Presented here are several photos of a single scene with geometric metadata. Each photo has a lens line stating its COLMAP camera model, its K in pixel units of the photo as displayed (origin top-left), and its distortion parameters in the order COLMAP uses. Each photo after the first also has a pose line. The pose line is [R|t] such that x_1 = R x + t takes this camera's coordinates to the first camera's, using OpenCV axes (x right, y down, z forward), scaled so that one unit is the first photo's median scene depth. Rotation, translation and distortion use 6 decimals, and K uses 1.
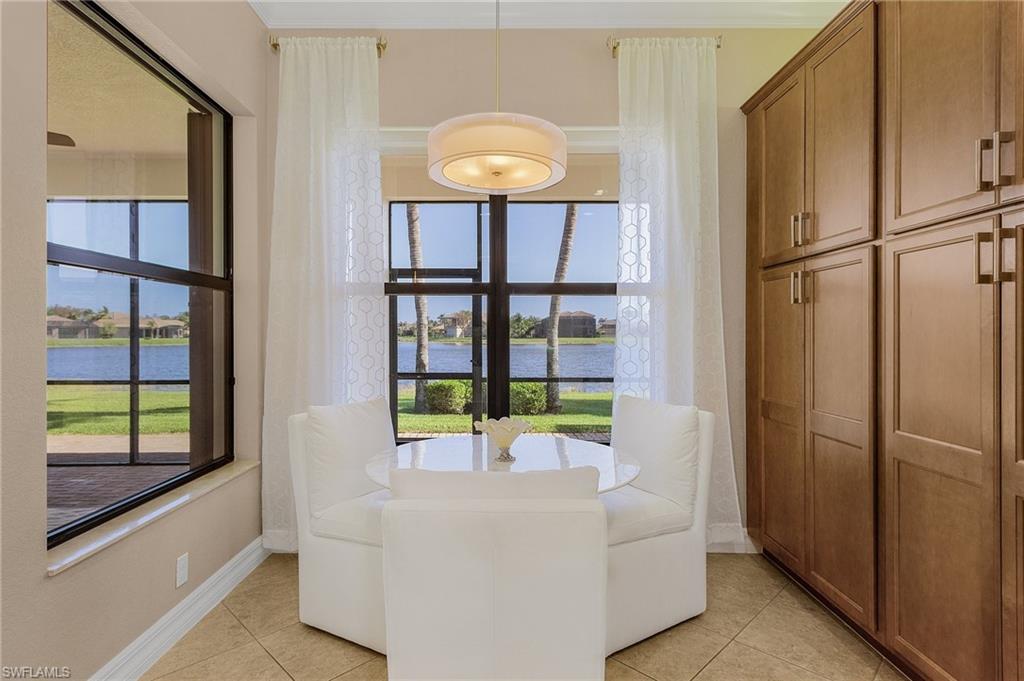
lens RADIAL K [[537.9, 0, 512.0], [0, 537.9, 340.5], [0, 0, 1]] dist [-0.004811, -0.000388]
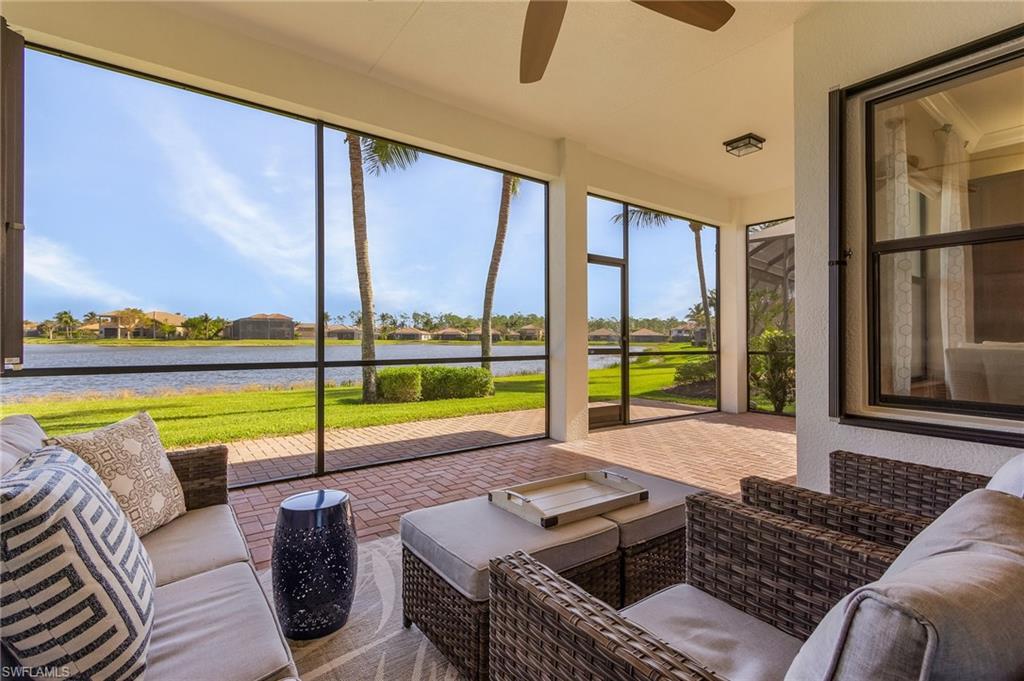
lens RADIAL K [[471.7, 0, 511.3], [0, 471.7, 337.3], [0, 0, 1]] dist [0.002362, 0.000224]
pose [[0.812604, 0.007849, 0.582763, -0.472627], [-0.000151, 0.999912, -0.013257, 0.025766], [-0.582816, 0.010685, 0.812534, 0.163255]]
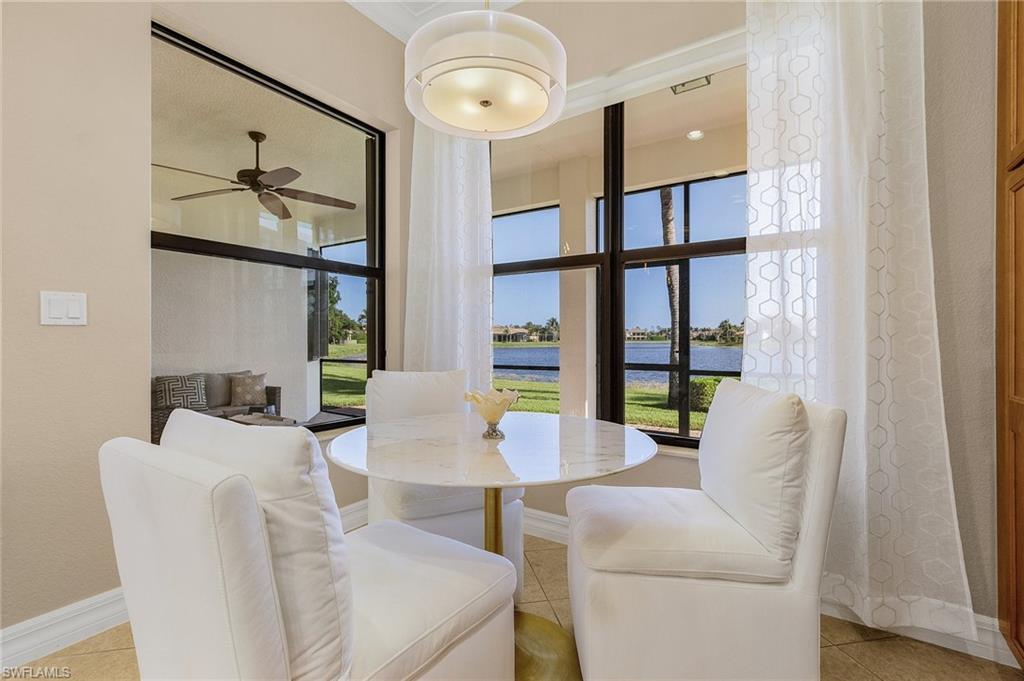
lens RADIAL K [[475.5, 0, 501.5], [0, 475.5, 343.3], [0, 0, 1]] dist [0.000612, -0.000498]
pose [[0.819525, 0.004225, -0.573028, 0.078005], [-0.006345, 0.999978, -0.001701, 0.013712], [0.573009, 0.005030, 0.819534, 0.070132]]
